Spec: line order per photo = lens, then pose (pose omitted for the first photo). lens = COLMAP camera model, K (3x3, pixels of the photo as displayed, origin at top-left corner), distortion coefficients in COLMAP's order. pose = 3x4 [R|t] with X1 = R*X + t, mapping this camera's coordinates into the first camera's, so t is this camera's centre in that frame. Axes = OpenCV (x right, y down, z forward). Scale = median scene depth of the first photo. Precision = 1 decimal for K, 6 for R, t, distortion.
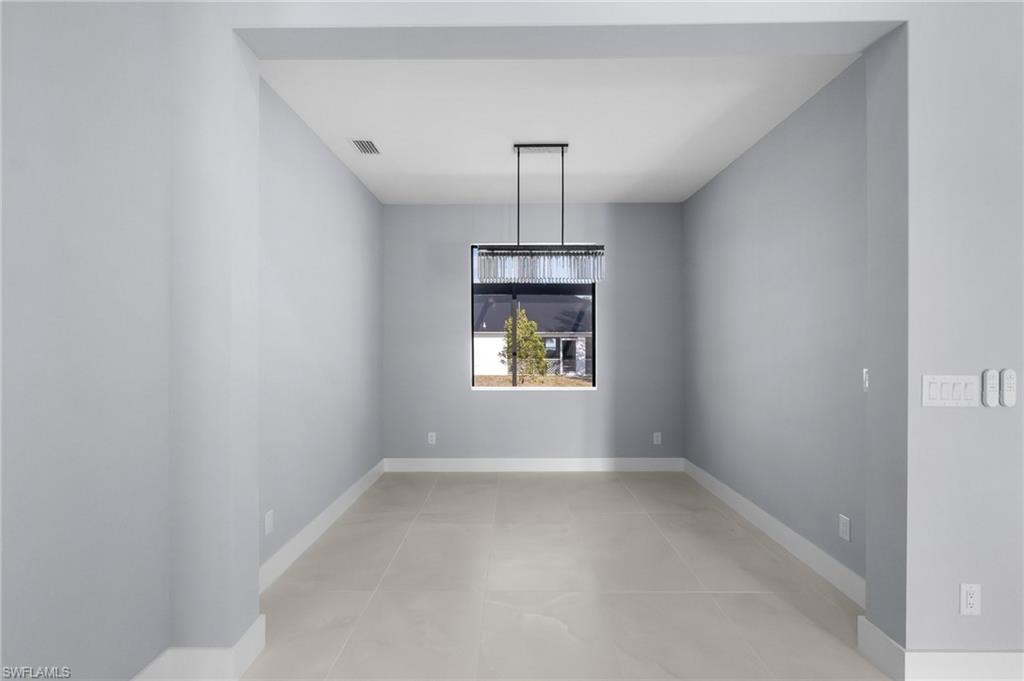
lens RADIAL K [[487.1, 0, 512.0], [0, 487.1, 340.5], [0, 0, 1]] dist [0.000649, 0.000187]
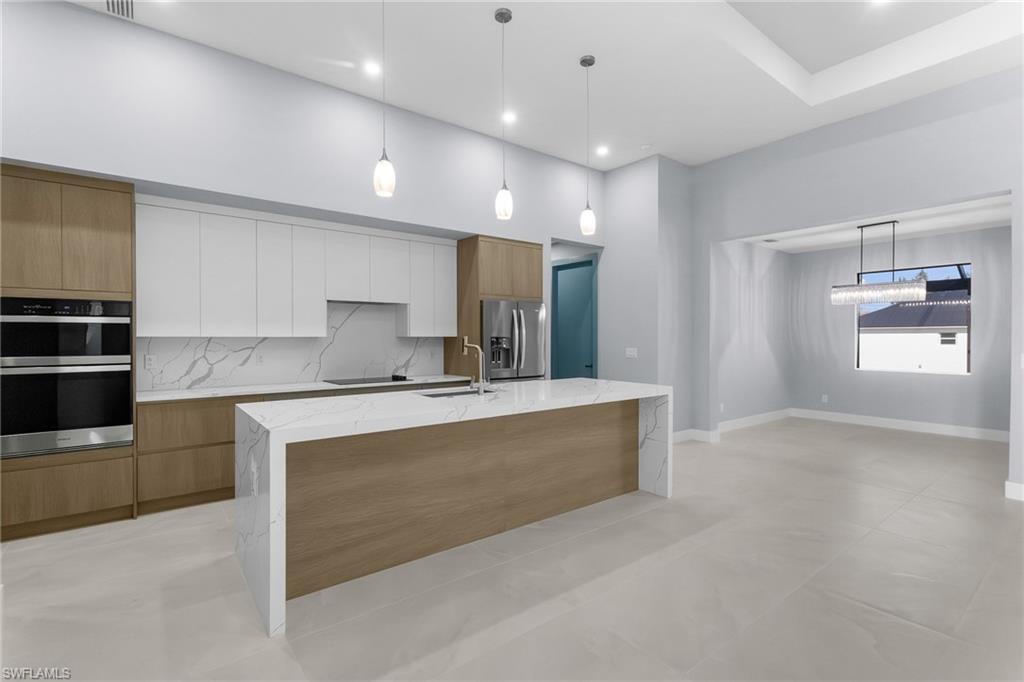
lens RADIAL K [[474.4, 0, 508.6], [0, 474.4, 339.3], [0, 0, 1]] dist [0.002781, 0.001227]
pose [[0.620022, 0.005338, -0.784567, 0.174497], [-0.000951, 0.999981, 0.006052, -0.000571], [0.784584, -0.003006, 0.620015, -0.326414]]
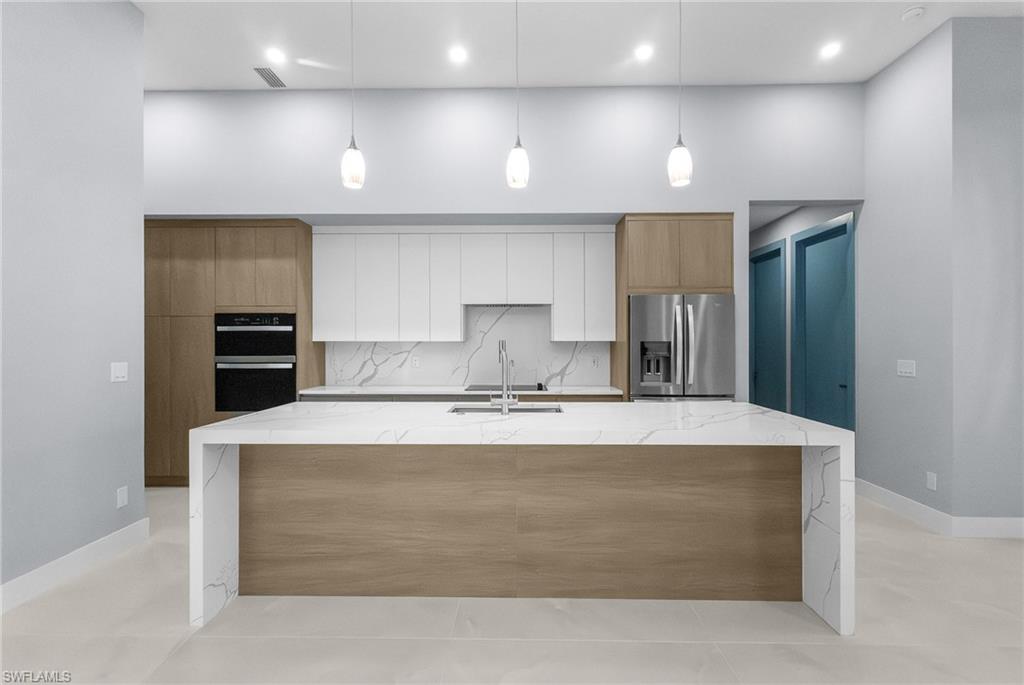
lens RADIAL K [[487.9, 0, 509.3], [0, 487.9, 339.9], [0, 0, 1]] dist [0.003052, 0.000086]
pose [[-0.009019, -0.001608, -0.999958, 0.173382], [-0.000123, 0.999999, -0.001607, -0.000659], [0.999959, 0.000109, -0.009019, -0.157867]]
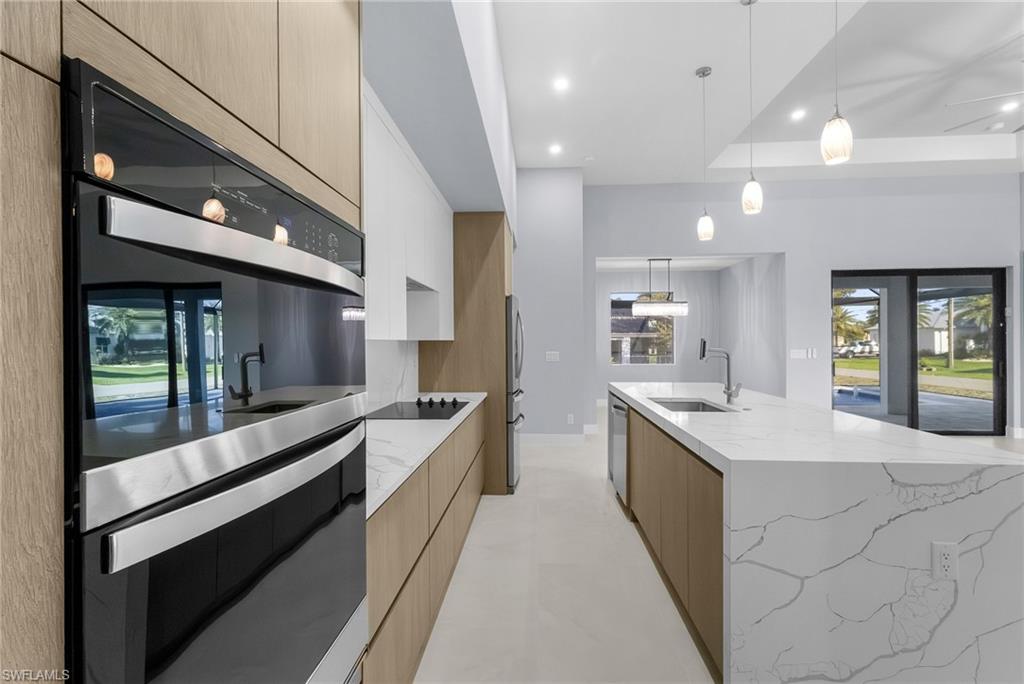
lens RADIAL K [[474.4, 0, 508.6], [0, 474.4, 340.3], [0, 0, 1]] dist [0.002781, 0.001227]
pose [[0.997793, -0.000722, -0.066391, -0.161058], [0.000700, 1.000000, -0.000363, 0.000172], [0.066391, 0.000316, 0.997794, -0.424306]]
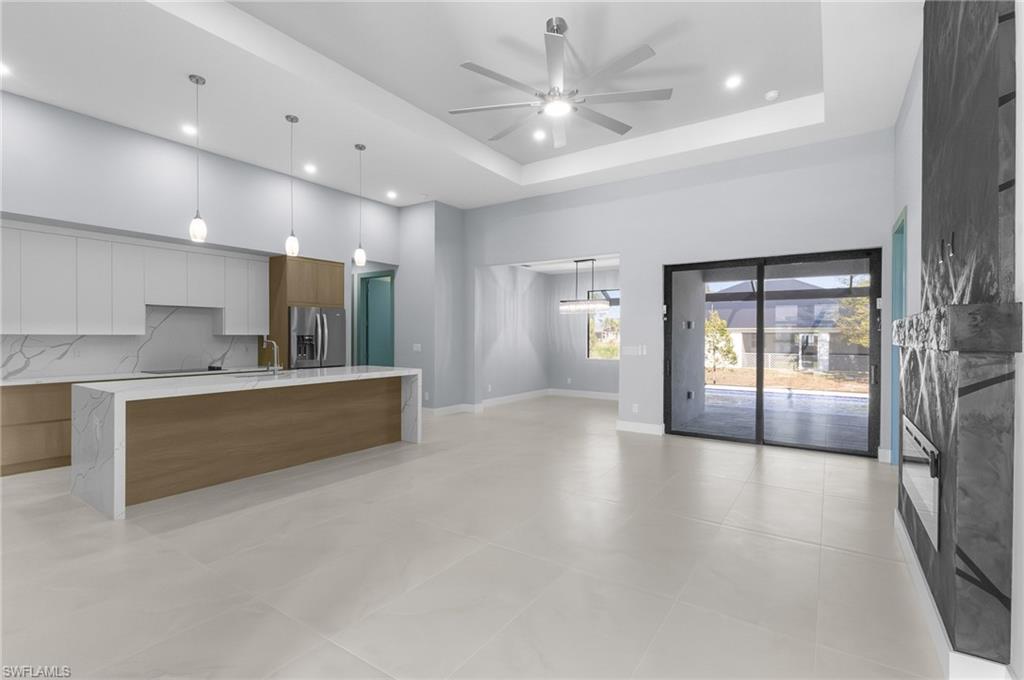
lens RADIAL K [[474.4, 0, 508.6], [0, 474.4, 338.3], [0, 0, 1]] dist [0.002781, 0.001227]
pose [[0.829423, 0.007050, -0.558576, 0.341141], [-0.004399, 0.999972, 0.006090, -0.001083], [0.558603, -0.002594, 0.829431, -0.393053]]
